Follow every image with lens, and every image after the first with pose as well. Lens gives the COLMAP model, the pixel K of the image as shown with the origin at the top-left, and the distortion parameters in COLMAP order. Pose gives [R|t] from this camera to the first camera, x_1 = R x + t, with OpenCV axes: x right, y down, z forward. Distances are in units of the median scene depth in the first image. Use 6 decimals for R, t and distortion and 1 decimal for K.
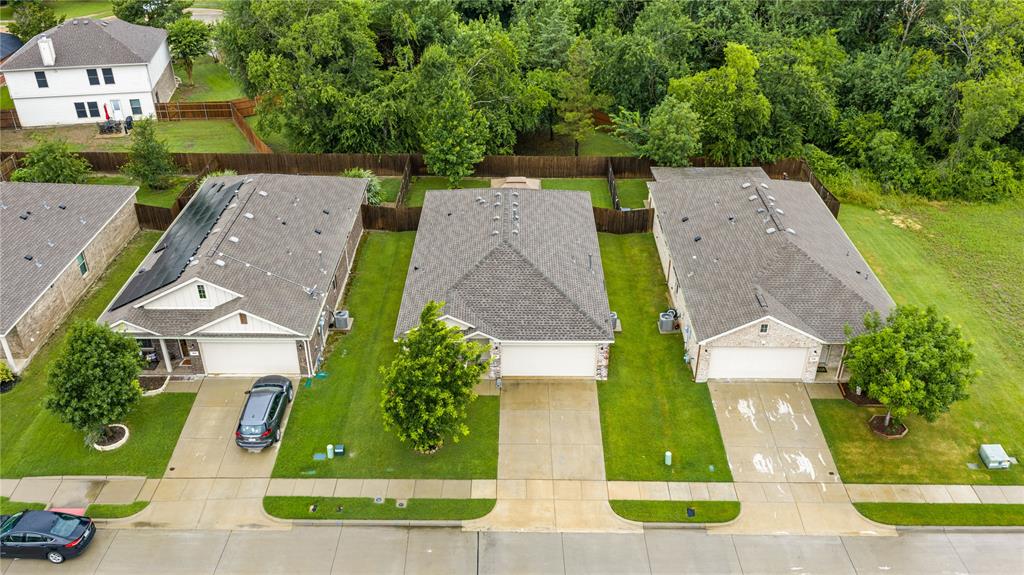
lens RADIAL K [[854.9, 0, 512.0], [0, 854.9, 287.5], [0, 0, 1]] dist [0.033145, -0.070964]
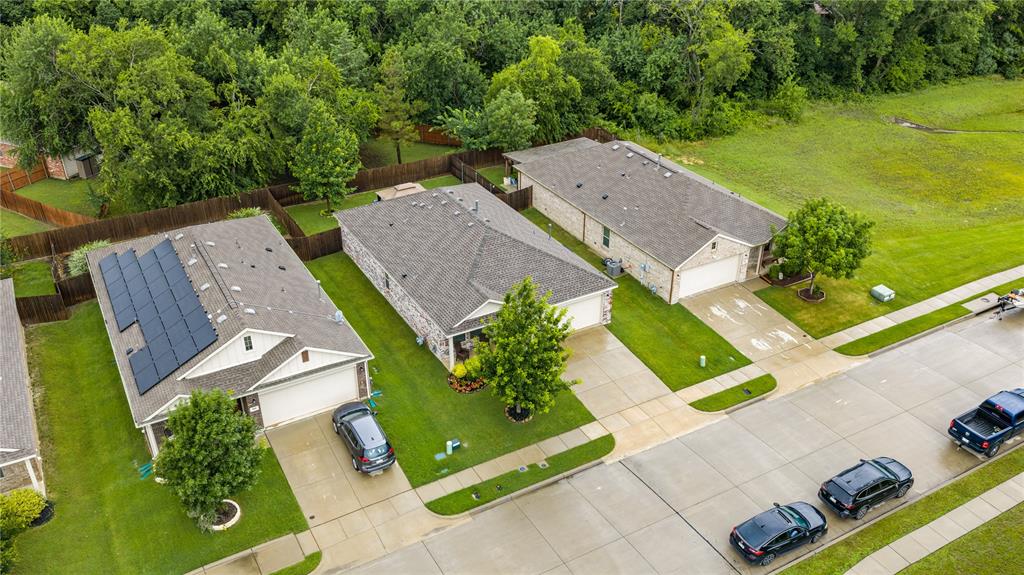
lens RADIAL K [[854.9, 0, 512.0], [0, 854.9, 287.5], [0, 0, 1]] dist [0.033145, -0.070964]
pose [[0.866231, -0.247231, 0.434190, -0.503864], [0.258096, 0.965491, 0.034843, -0.012426], [-0.427821, 0.081880, 0.900147, 0.013094]]
